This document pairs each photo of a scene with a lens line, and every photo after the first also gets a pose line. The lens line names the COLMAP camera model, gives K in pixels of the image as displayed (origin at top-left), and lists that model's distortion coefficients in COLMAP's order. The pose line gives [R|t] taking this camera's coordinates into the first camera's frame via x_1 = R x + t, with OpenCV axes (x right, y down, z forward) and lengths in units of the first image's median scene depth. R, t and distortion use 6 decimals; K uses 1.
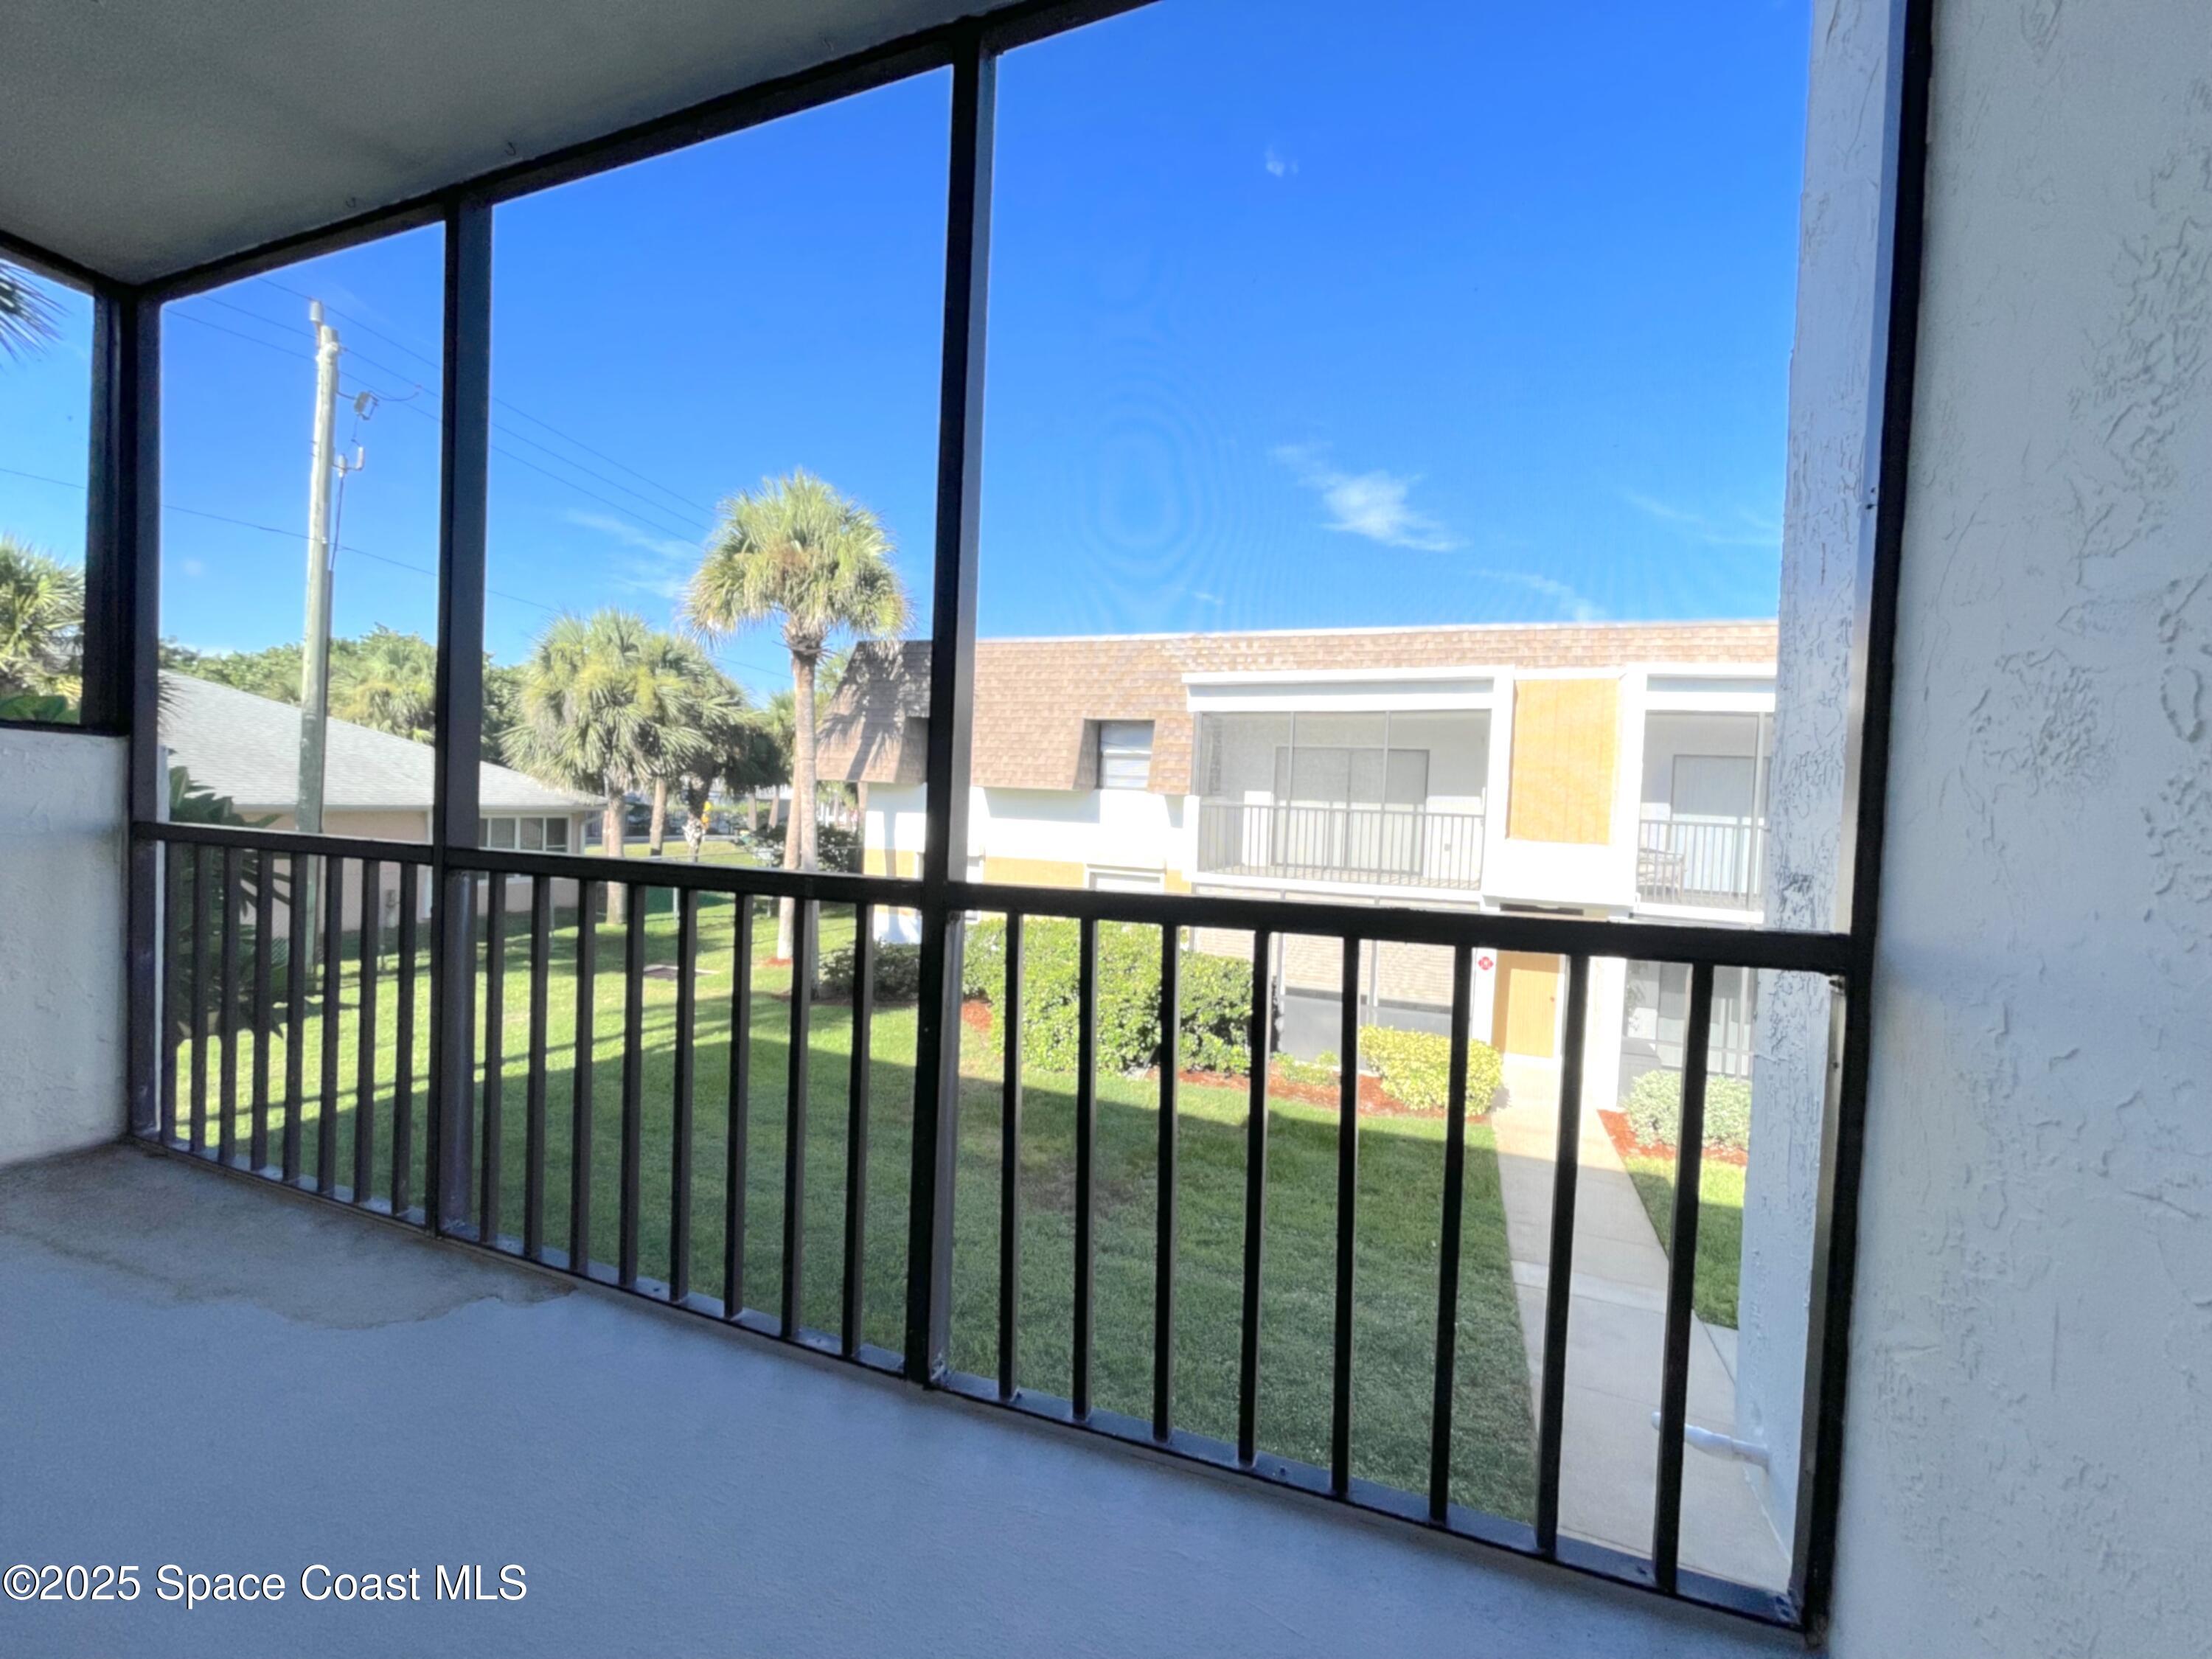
lens RADIAL K [[892.0, 0, 1108.1], [0, 892.0, 819.3], [0, 0, 1]] dist [-0.004587, 0.002070]
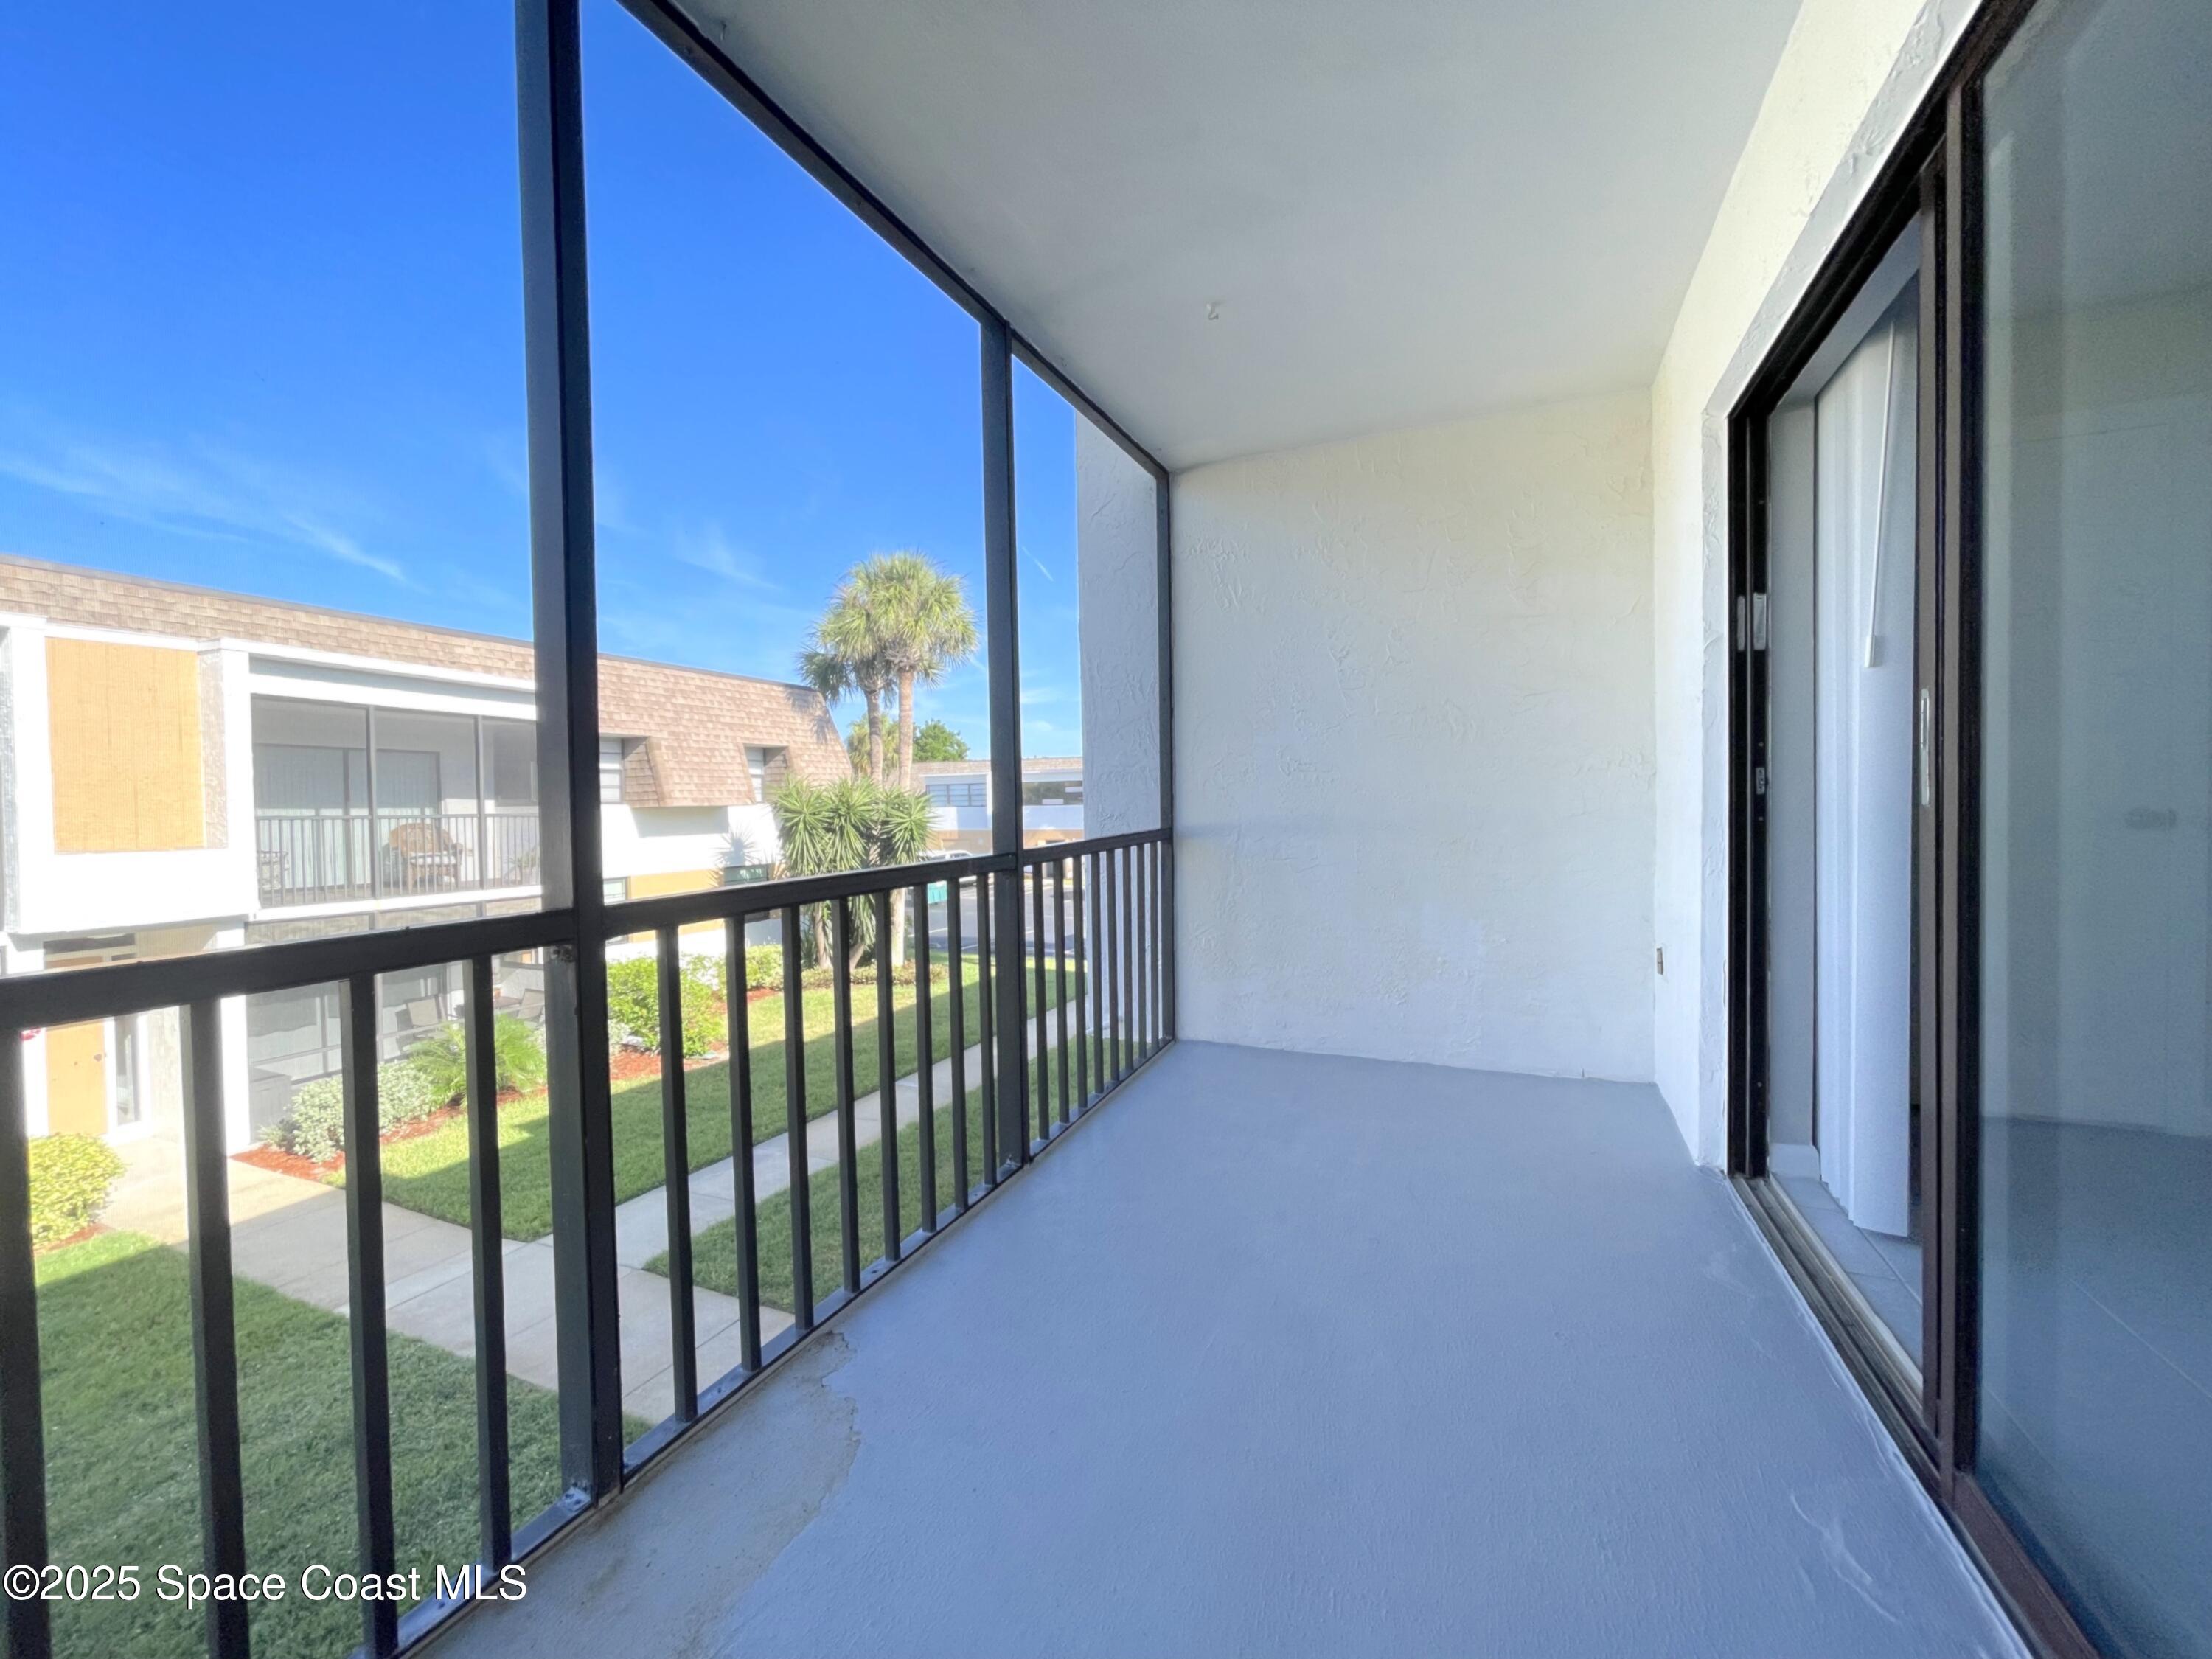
lens RADIAL K [[892.0, 0, 1107.7], [0, 892.0, 825.0], [0, 0, 1]] dist [-0.004587, 0.002070]
pose [[0.041496, -0.068406, 0.996794, -0.257899], [0.044513, 0.996789, 0.066553, -0.012561], [-0.998147, 0.041609, 0.044408, 0.107772]]
